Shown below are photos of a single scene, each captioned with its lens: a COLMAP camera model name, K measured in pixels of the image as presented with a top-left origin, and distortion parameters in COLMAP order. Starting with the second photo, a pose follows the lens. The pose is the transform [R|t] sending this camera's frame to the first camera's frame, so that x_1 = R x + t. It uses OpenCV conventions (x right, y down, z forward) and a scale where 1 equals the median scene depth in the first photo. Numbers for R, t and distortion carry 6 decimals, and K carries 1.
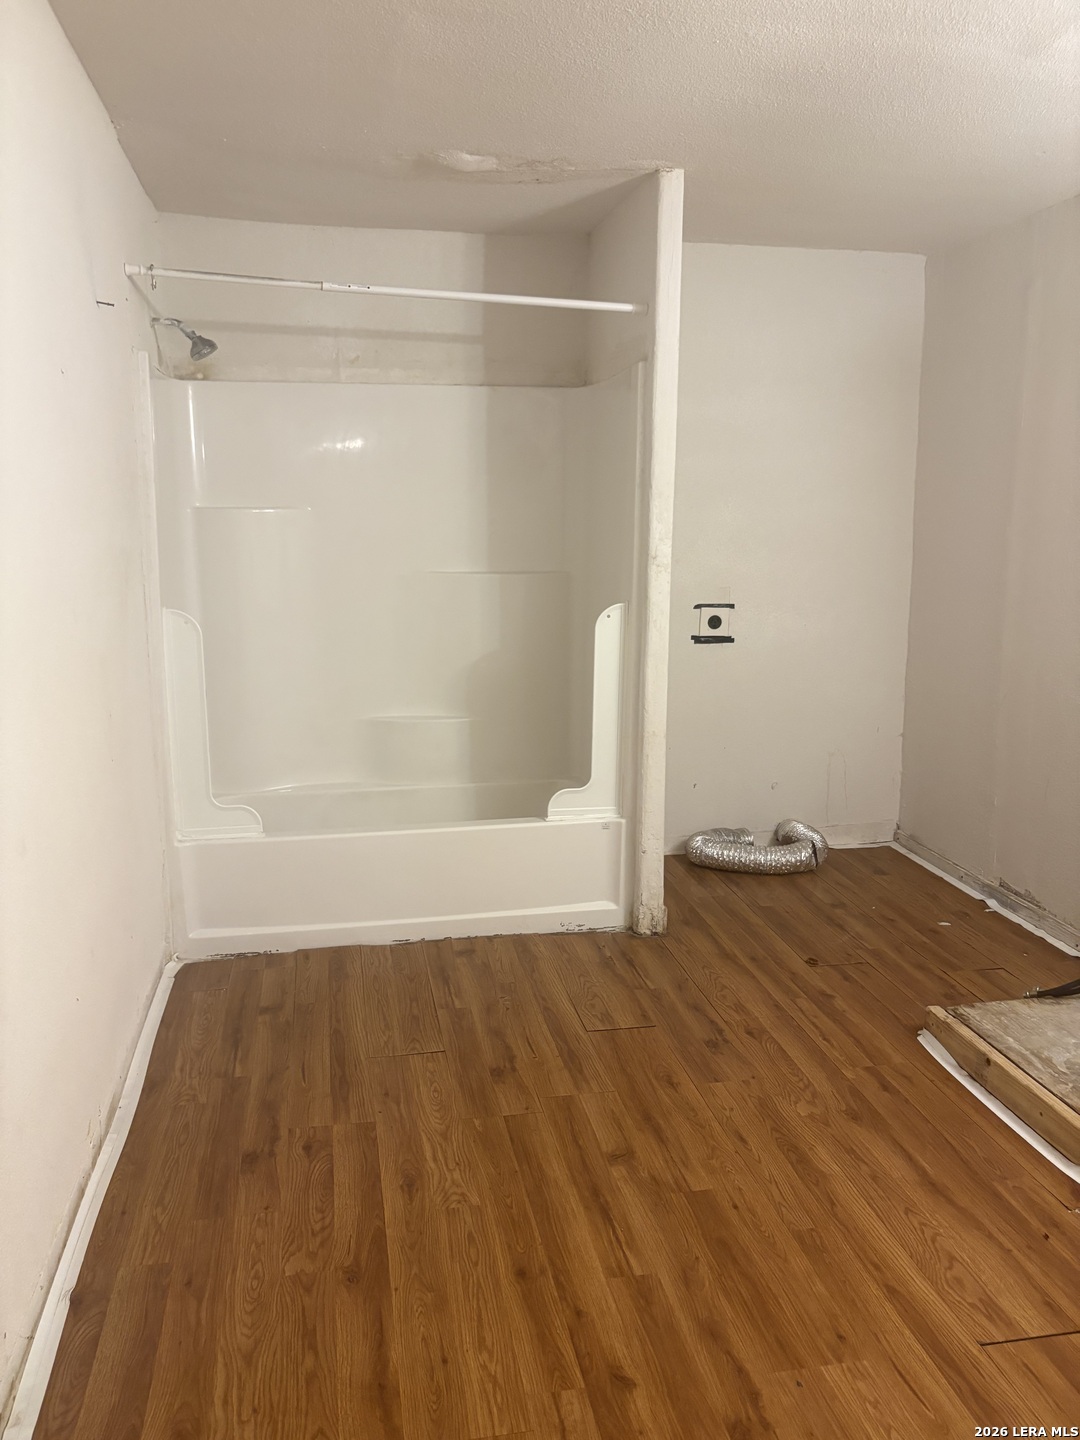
lens RADIAL K [[1094.8, 0, 527.4], [0, 1094.8, 719.0], [0, 0, 1]] dist [0.040833, -0.043894]
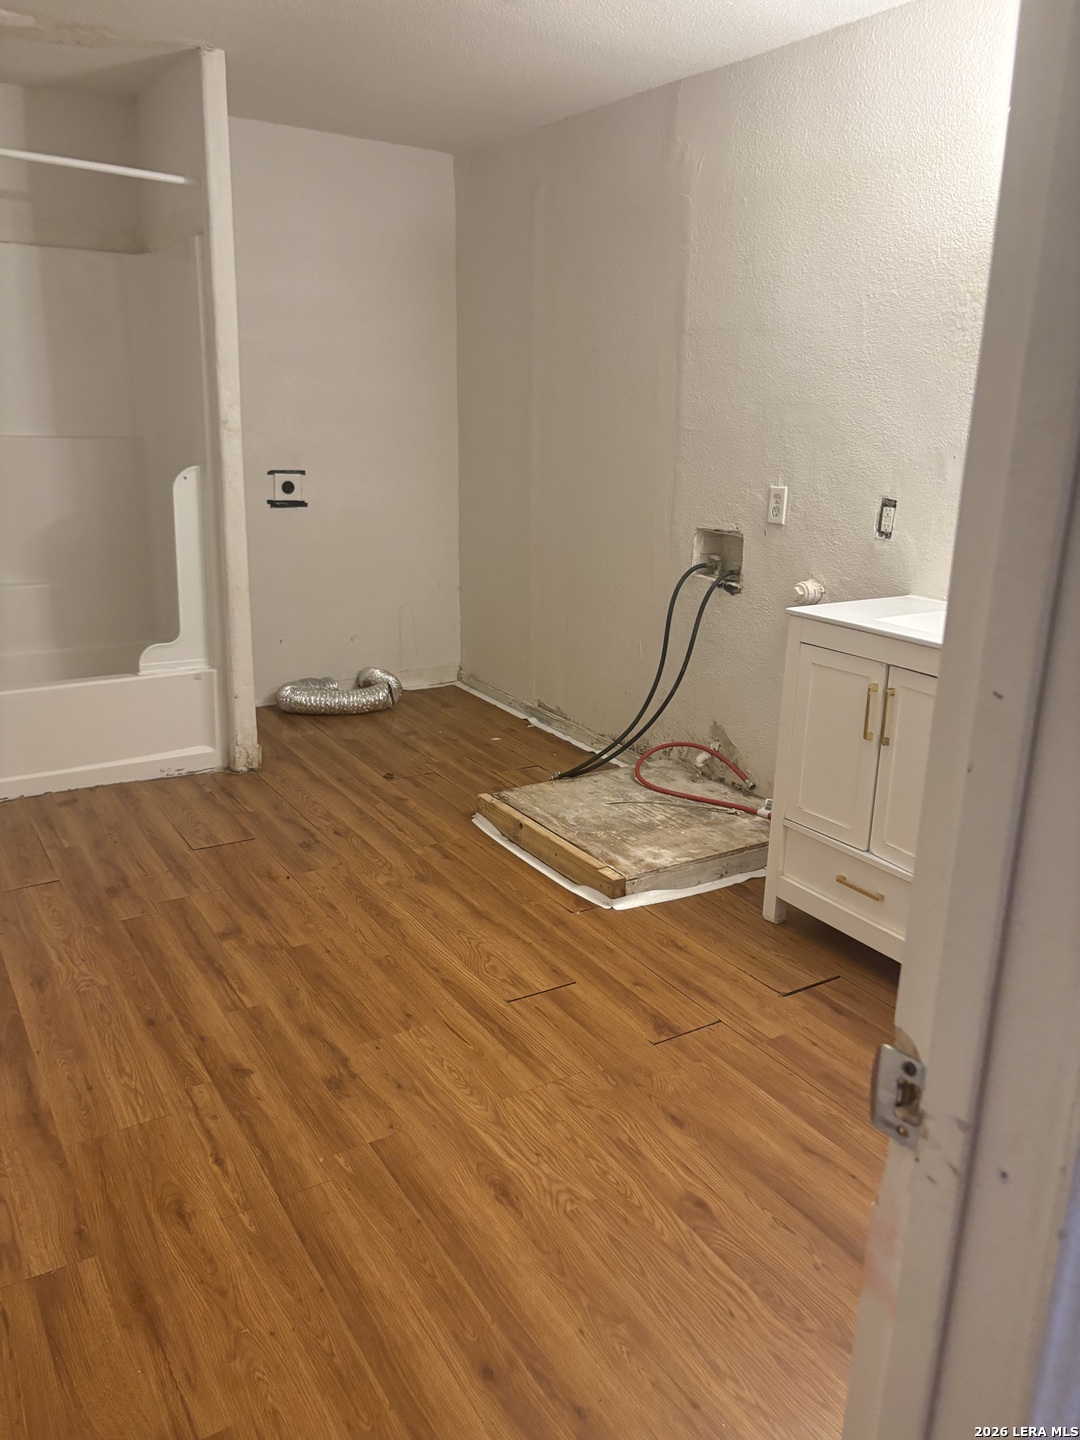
lens RADIAL K [[1077.1, 0, 524.8], [0, 1077.1, 706.0], [0, 0, 1]] dist [0.034436, -0.041424]
pose [[0.931251, -0.079385, 0.355626, -0.011366], [0.044440, 0.993438, 0.105390, 0.034261], [-0.361658, -0.082340, 0.928668, -0.134613]]
